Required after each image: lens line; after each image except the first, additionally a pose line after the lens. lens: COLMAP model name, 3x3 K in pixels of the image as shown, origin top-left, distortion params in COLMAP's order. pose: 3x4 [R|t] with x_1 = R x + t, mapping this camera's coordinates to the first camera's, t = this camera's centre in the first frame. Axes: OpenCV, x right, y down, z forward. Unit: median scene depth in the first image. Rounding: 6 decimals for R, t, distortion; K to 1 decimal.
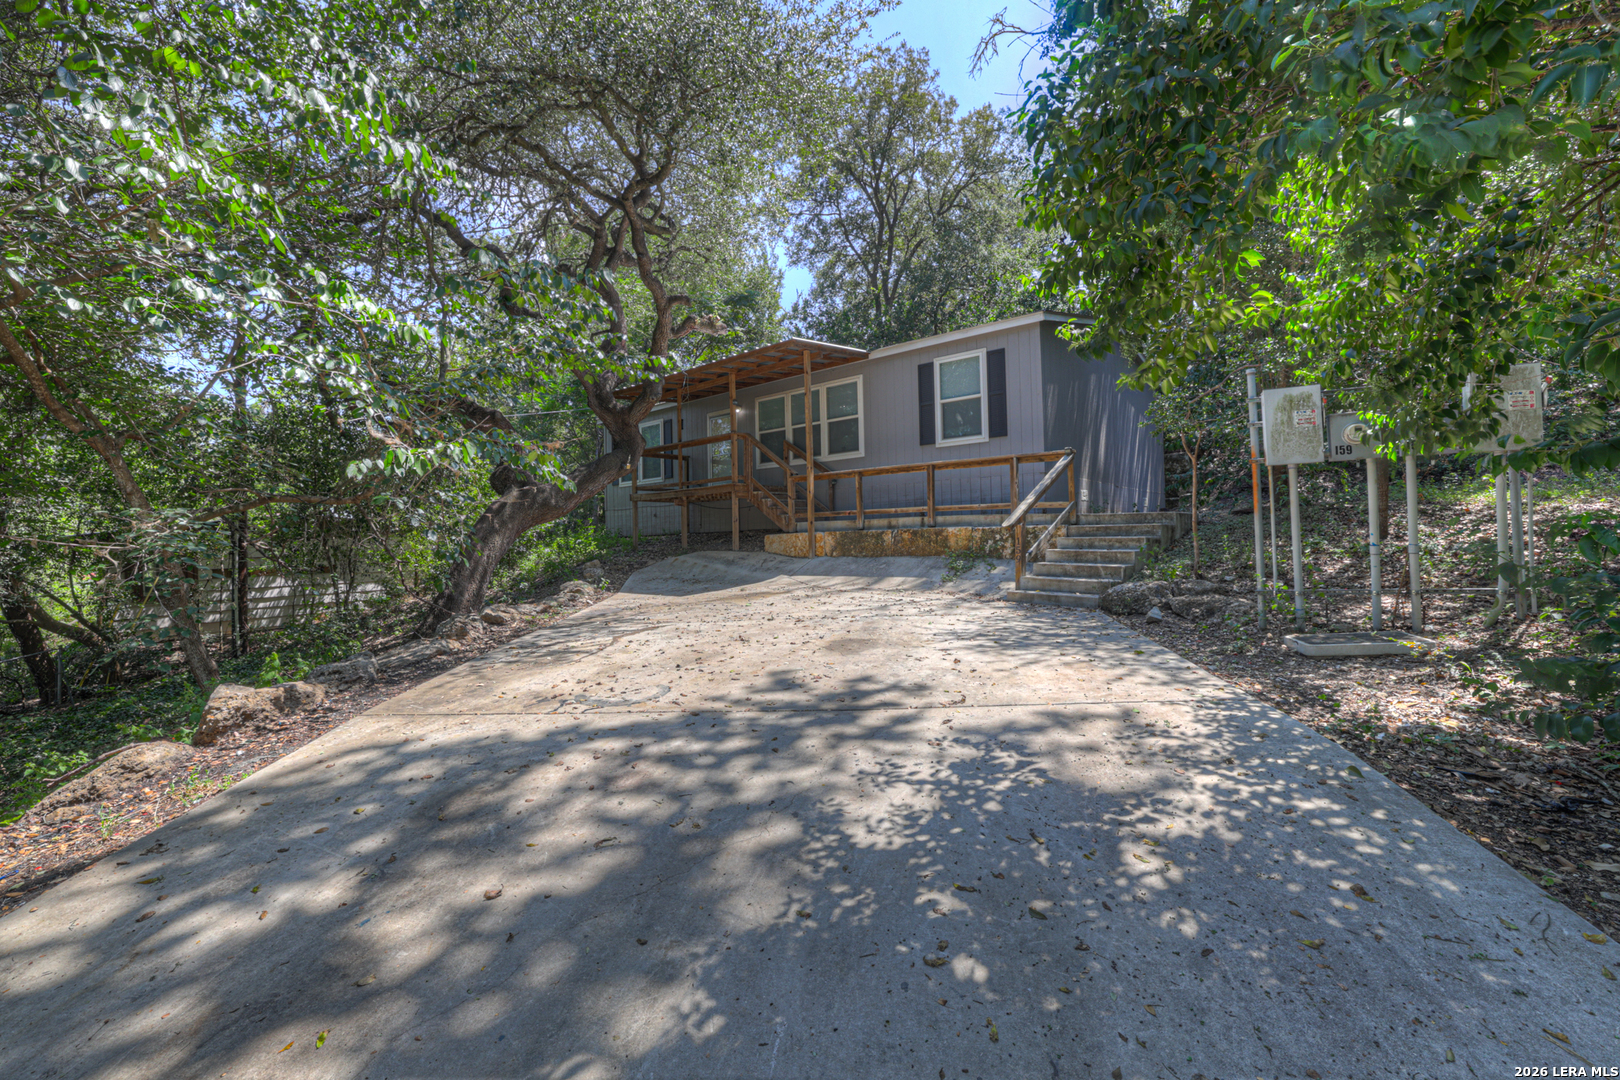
lens RADIAL K [[702.8, 0, 815.6], [0, 702.8, 533.4], [0, 0, 1]] dist [0.005303, 0.000662]
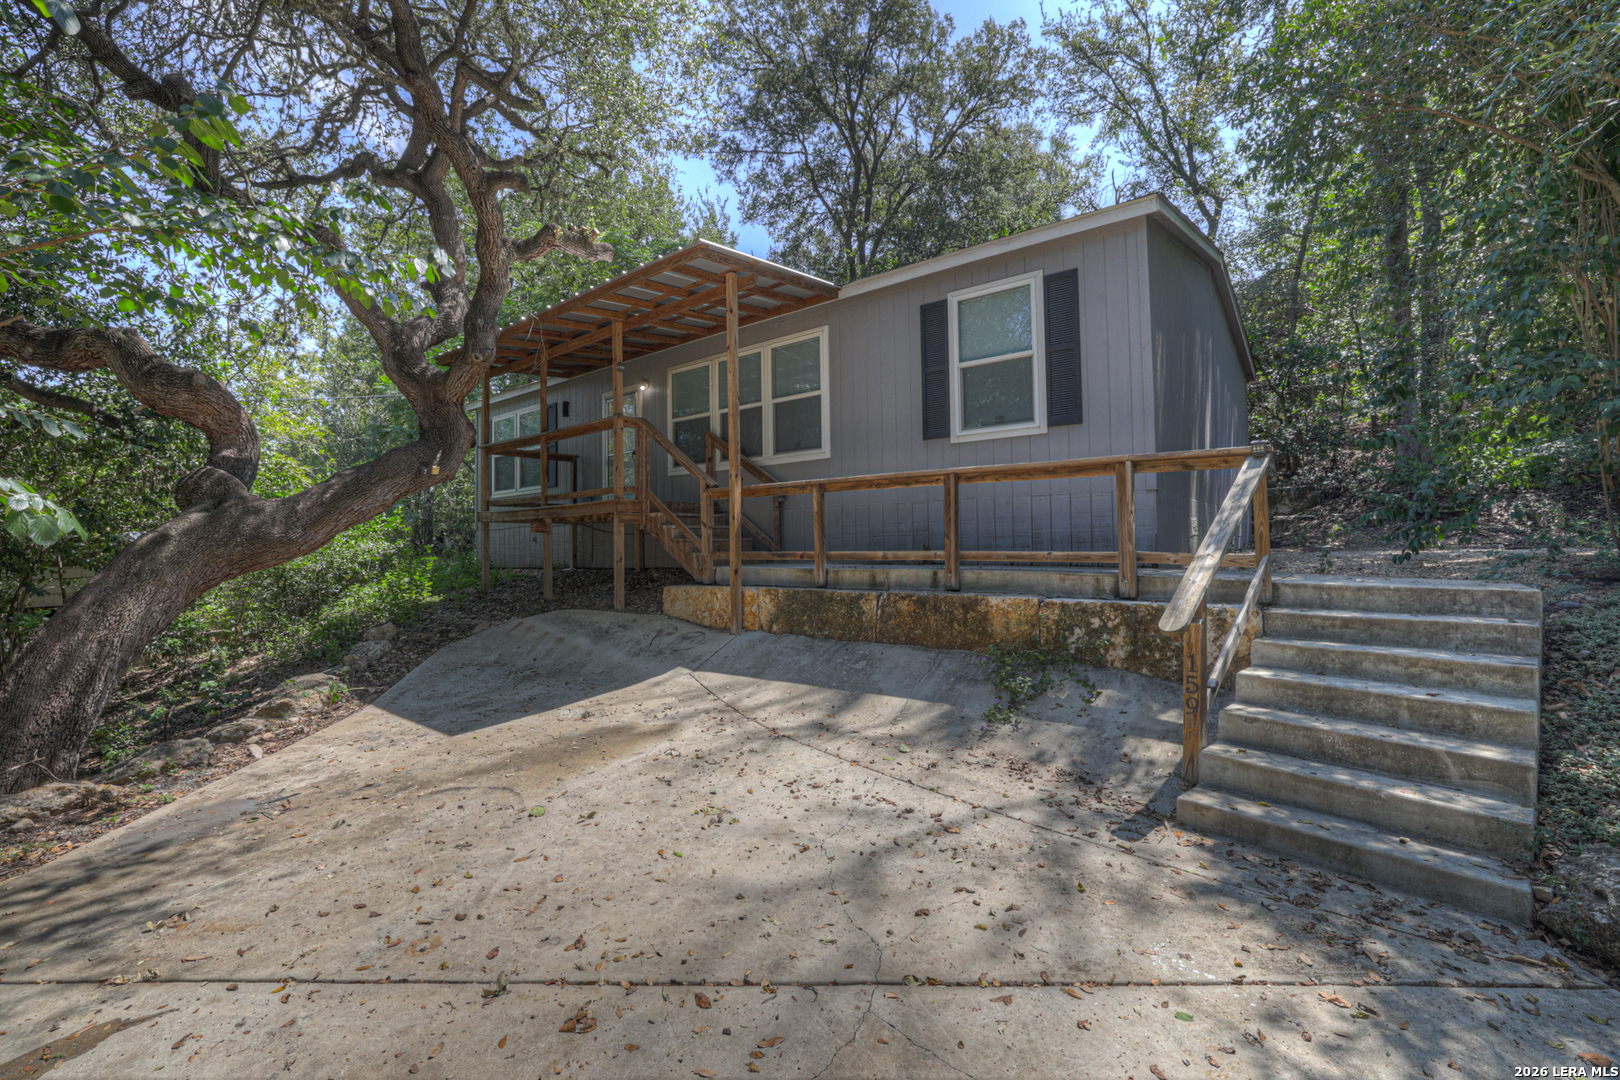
lens RADIAL K [[702.8, 0, 803.7], [0, 702.8, 540.5], [0, 0, 1]] dist [0.005303, 0.000662]
pose [[0.999669, 0.008618, 0.024236, 0.032782], [-0.008688, 0.999958, 0.002780, -0.039474], [-0.024211, -0.002990, 0.999702, 0.393730]]
